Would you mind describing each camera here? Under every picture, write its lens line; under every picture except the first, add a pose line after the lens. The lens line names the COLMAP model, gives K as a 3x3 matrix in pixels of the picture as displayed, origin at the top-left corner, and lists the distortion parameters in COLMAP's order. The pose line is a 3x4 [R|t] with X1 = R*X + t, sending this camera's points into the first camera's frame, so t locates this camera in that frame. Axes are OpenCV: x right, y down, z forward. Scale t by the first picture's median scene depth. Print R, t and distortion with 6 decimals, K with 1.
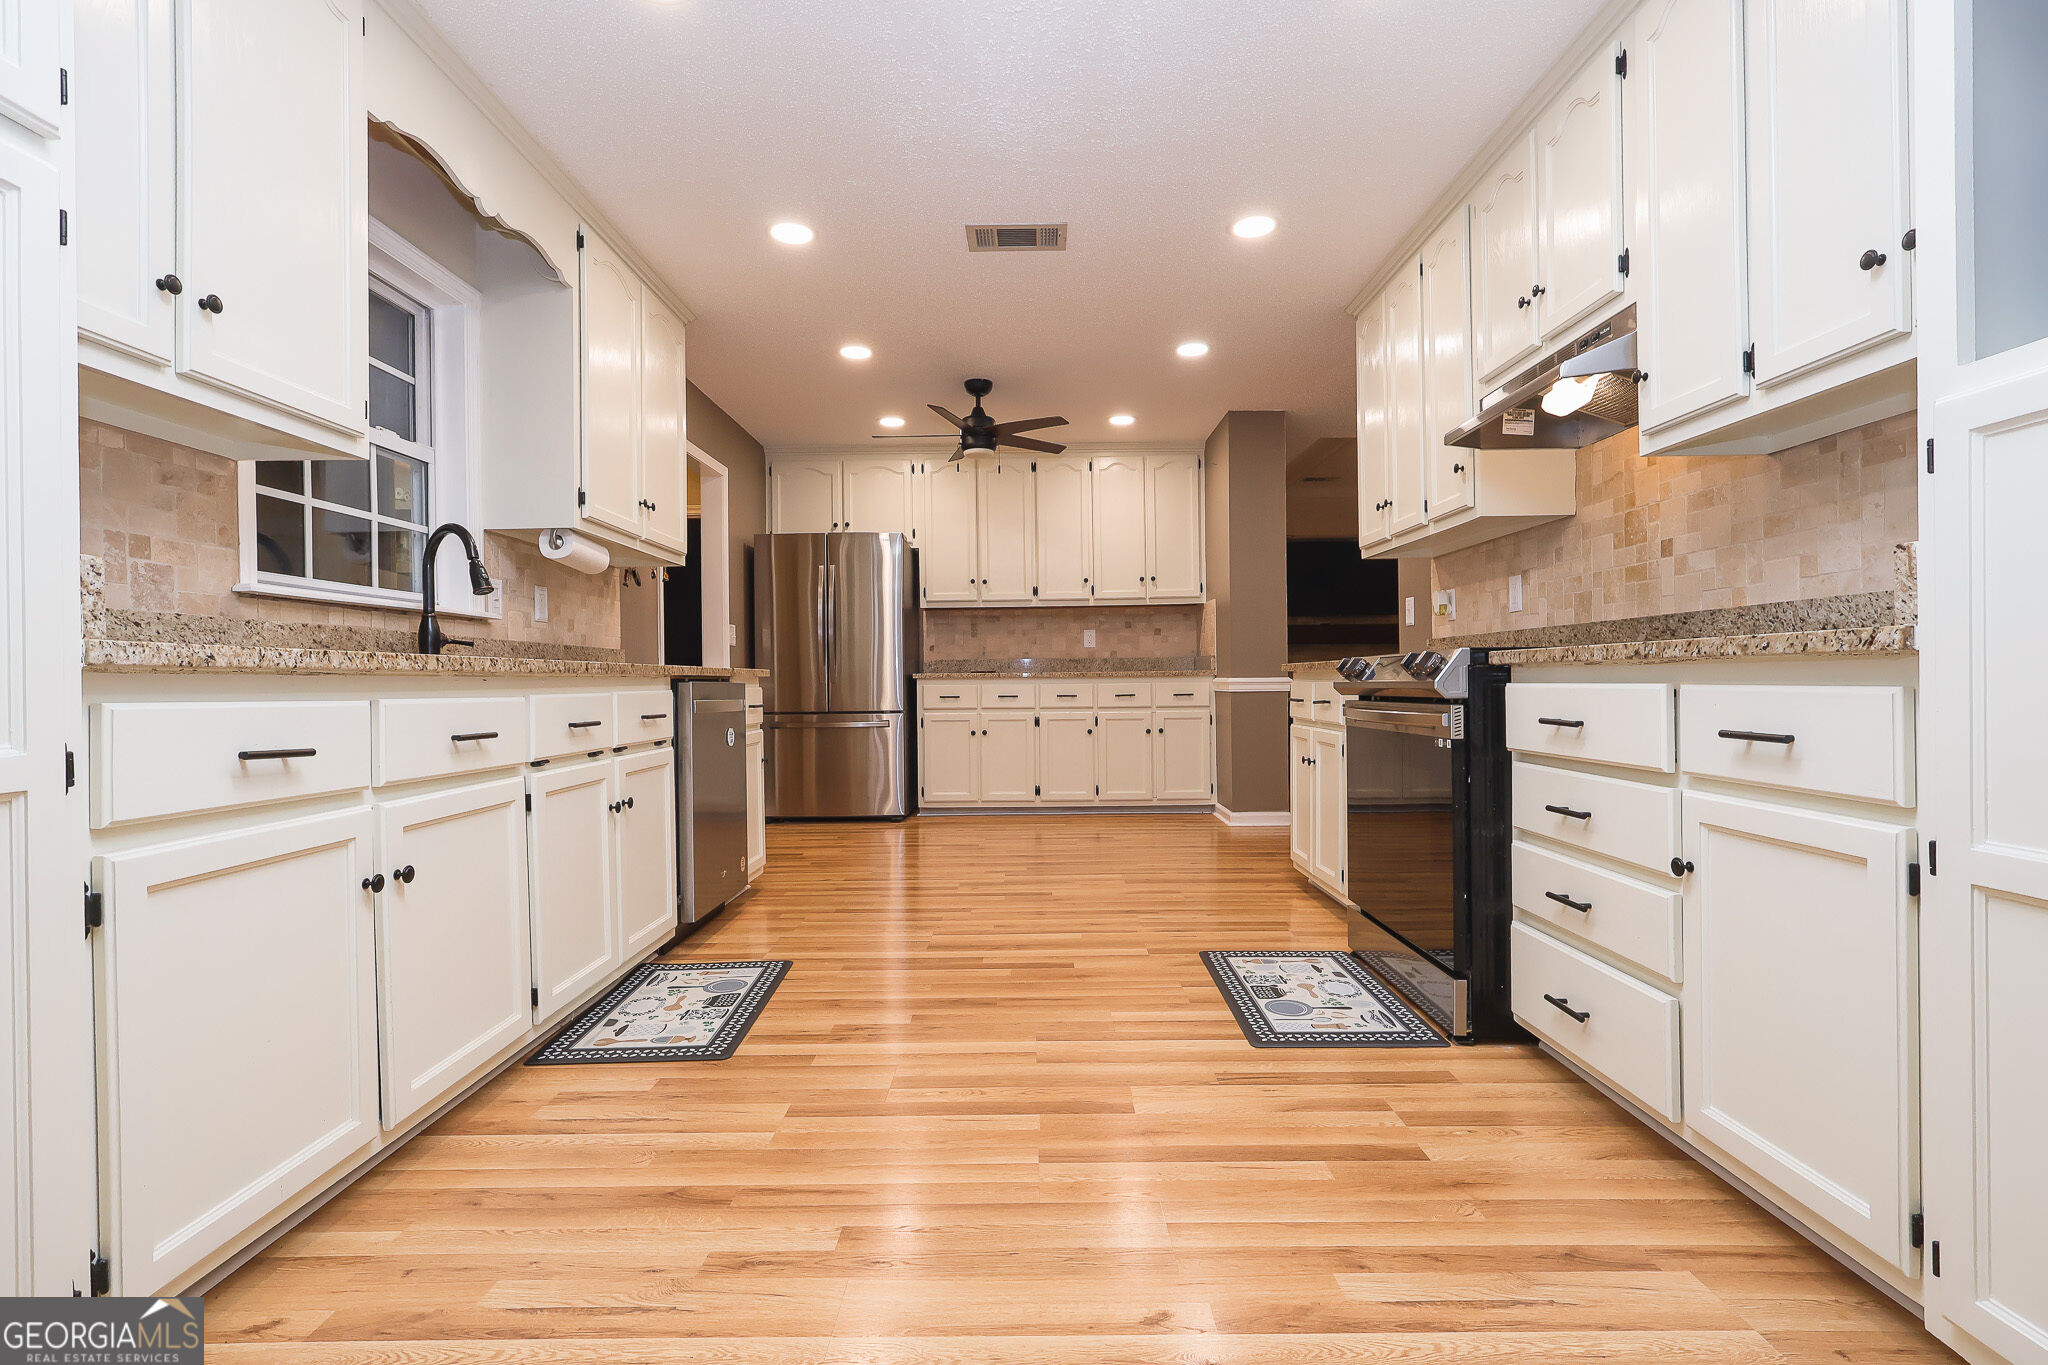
lens RADIAL K [[944.3, 0, 1022.0], [0, 944.3, 683.9], [0, 0, 1]] dist [-0.002816, 0.001319]
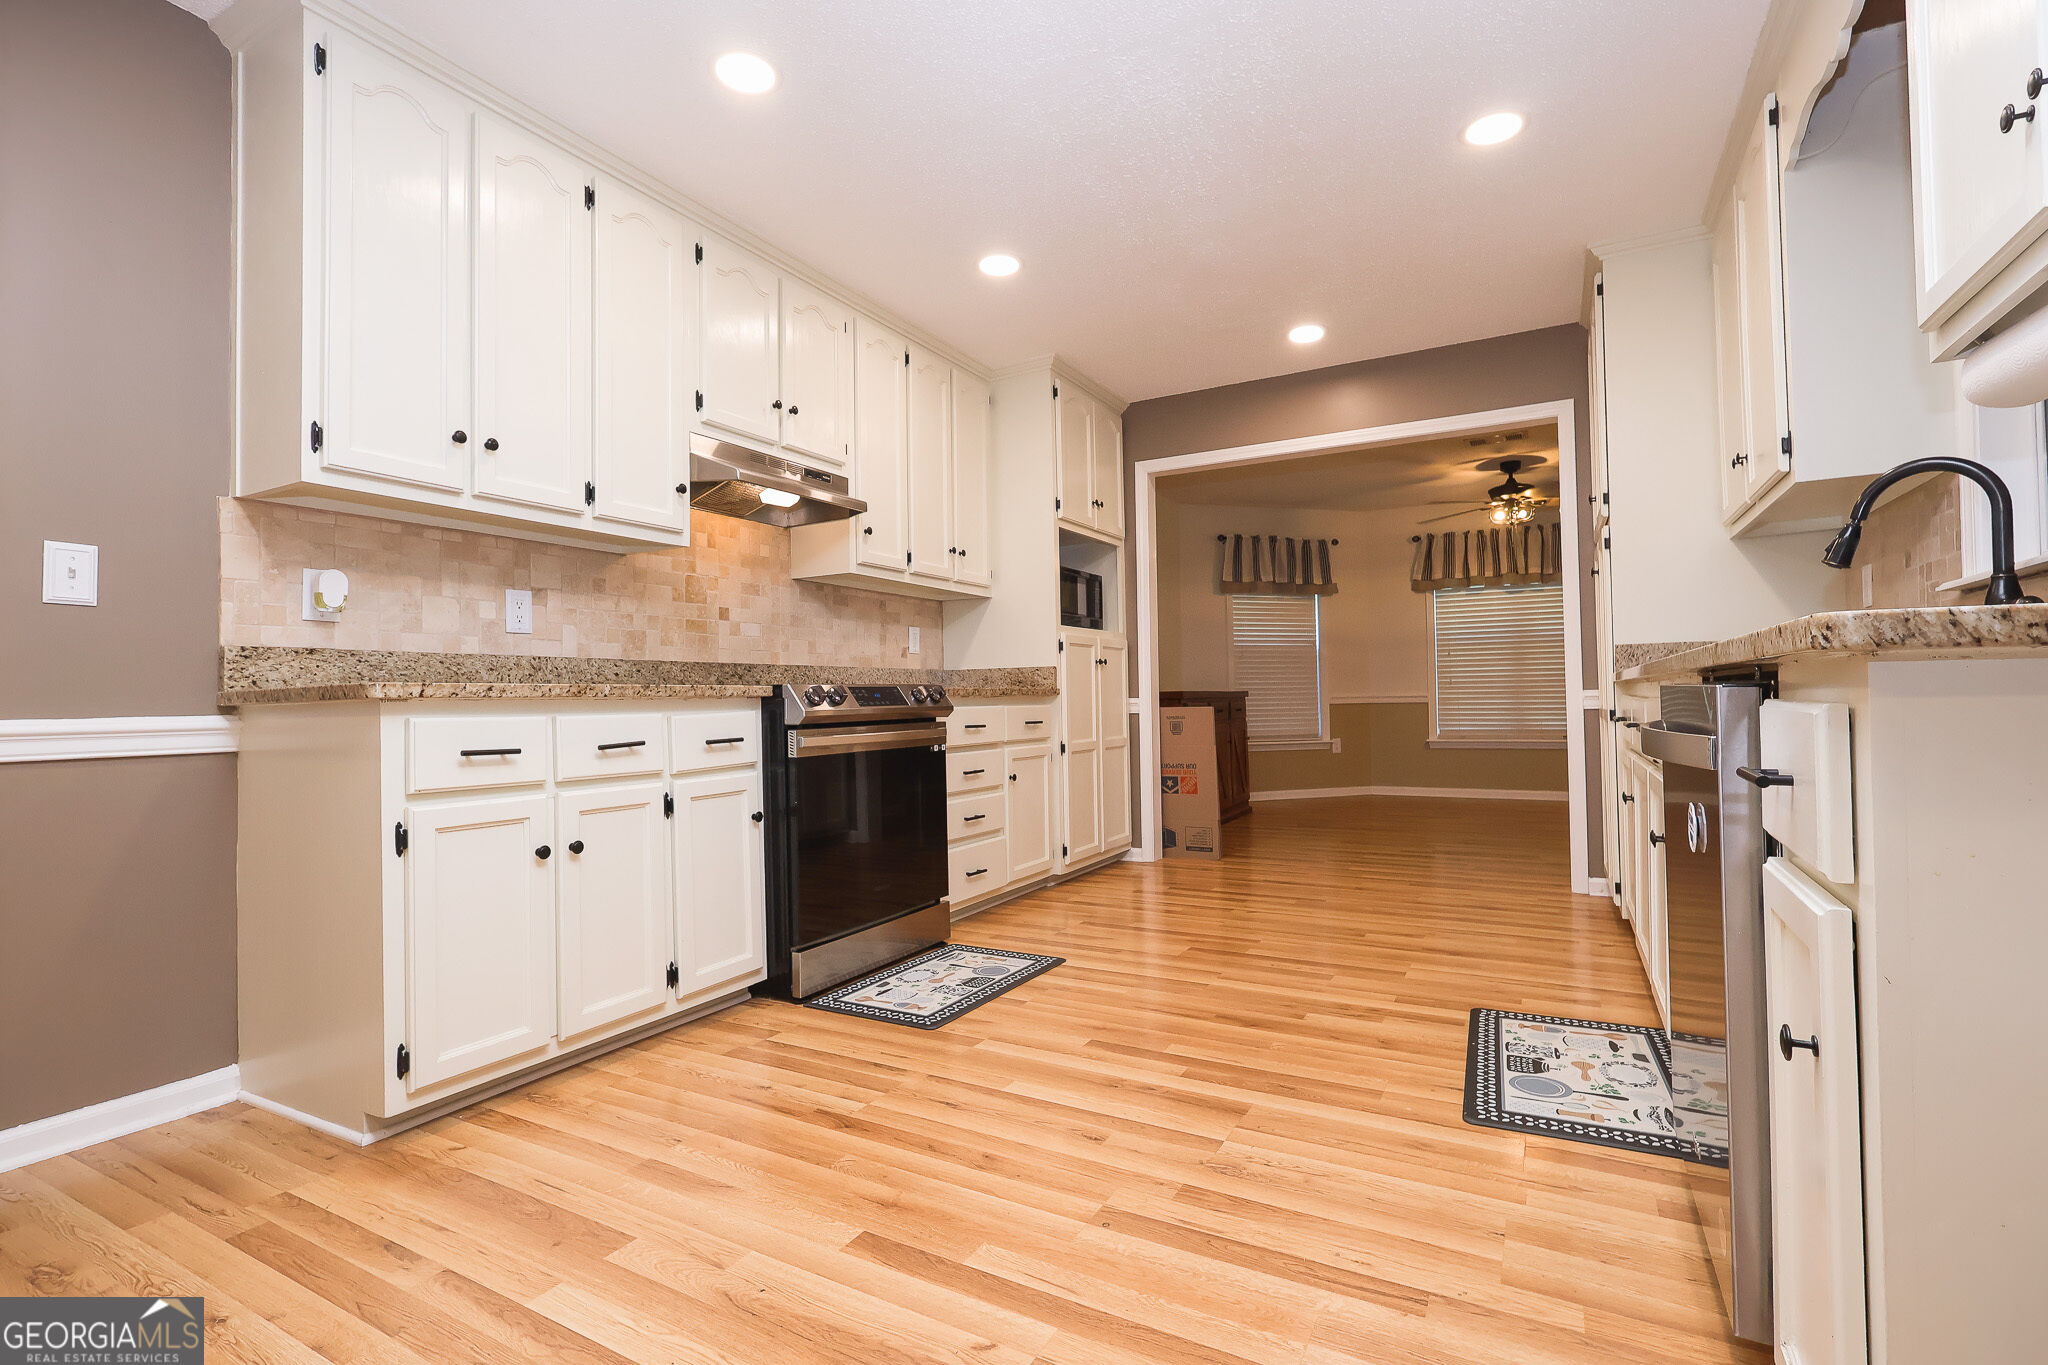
lens RADIAL K [[944.3, 0, 1024.2], [0, 944.3, 679.3], [0, 0, 1]] dist [-0.002816, 0.001319]
pose [[-0.874473, 0.037925, 0.483590, -0.333069], [0.028947, 0.999242, -0.026019, -0.001782], [-0.484211, -0.008754, -0.874908, 1.888539]]
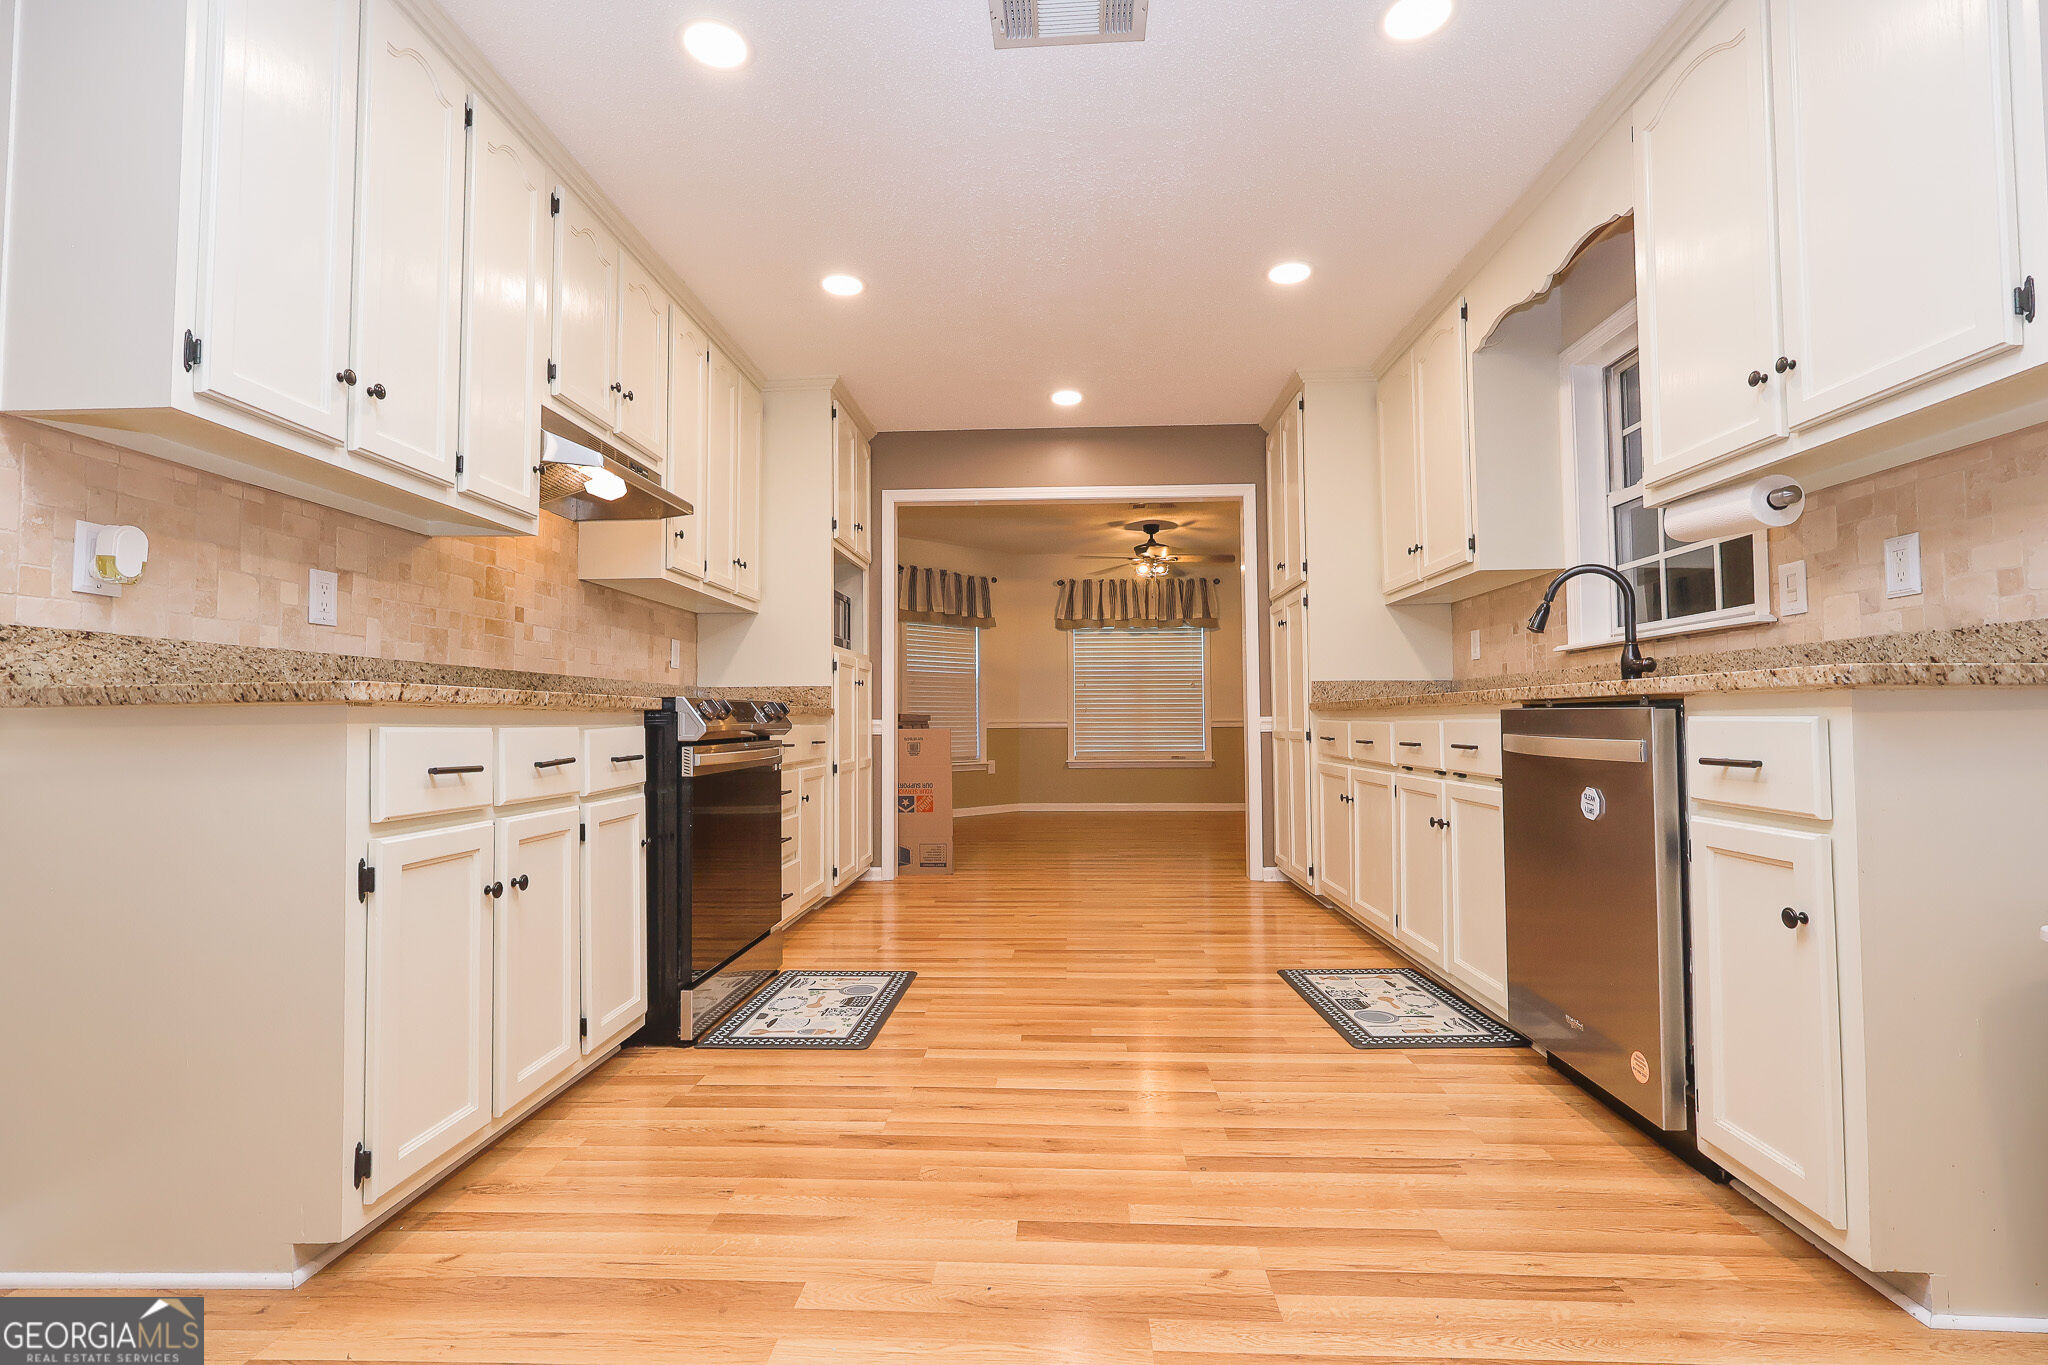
lens RADIAL K [[944.3, 0, 1023.6], [0, 944.3, 680.0], [0, 0, 1]] dist [-0.002816, 0.001319]
pose [[-0.998893, 0.021538, 0.041808, 0.009346], [0.019792, 0.998932, -0.041744, -0.001345], [-0.042663, -0.040870, -0.998253, 2.042347]]
